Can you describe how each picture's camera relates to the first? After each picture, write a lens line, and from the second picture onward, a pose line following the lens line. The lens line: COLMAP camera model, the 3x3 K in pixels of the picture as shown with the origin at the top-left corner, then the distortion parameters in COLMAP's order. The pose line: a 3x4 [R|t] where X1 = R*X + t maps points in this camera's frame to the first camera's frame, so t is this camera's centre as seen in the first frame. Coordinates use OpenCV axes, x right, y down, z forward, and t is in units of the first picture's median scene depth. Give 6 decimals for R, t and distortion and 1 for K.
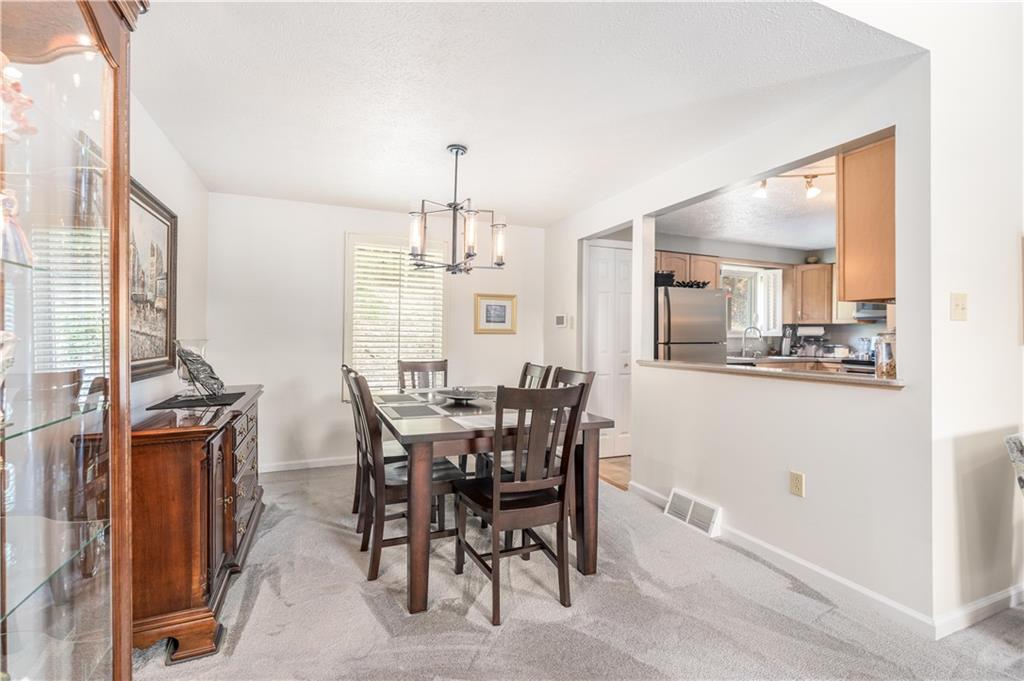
lens RADIAL K [[452.6, 0, 512.2], [0, 452.6, 337.9], [0, 0, 1]] dist [0.000512, -0.000168]
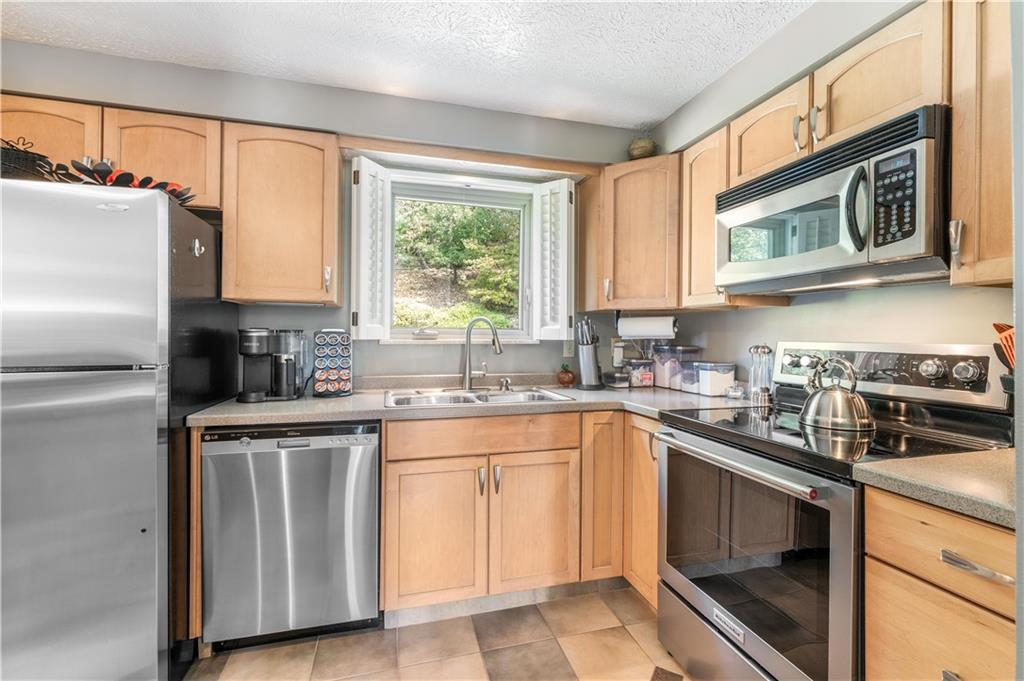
lens RADIAL K [[452.6, 0, 511.3], [0, 452.6, 340.1], [0, 0, 1]] dist [0.000512, -0.000168]
pose [[0.992771, -0.003534, -0.119974, 0.592247], [0.004210, 0.999977, 0.005380, -0.006723], [0.119952, -0.005846, 0.992762, 0.586086]]
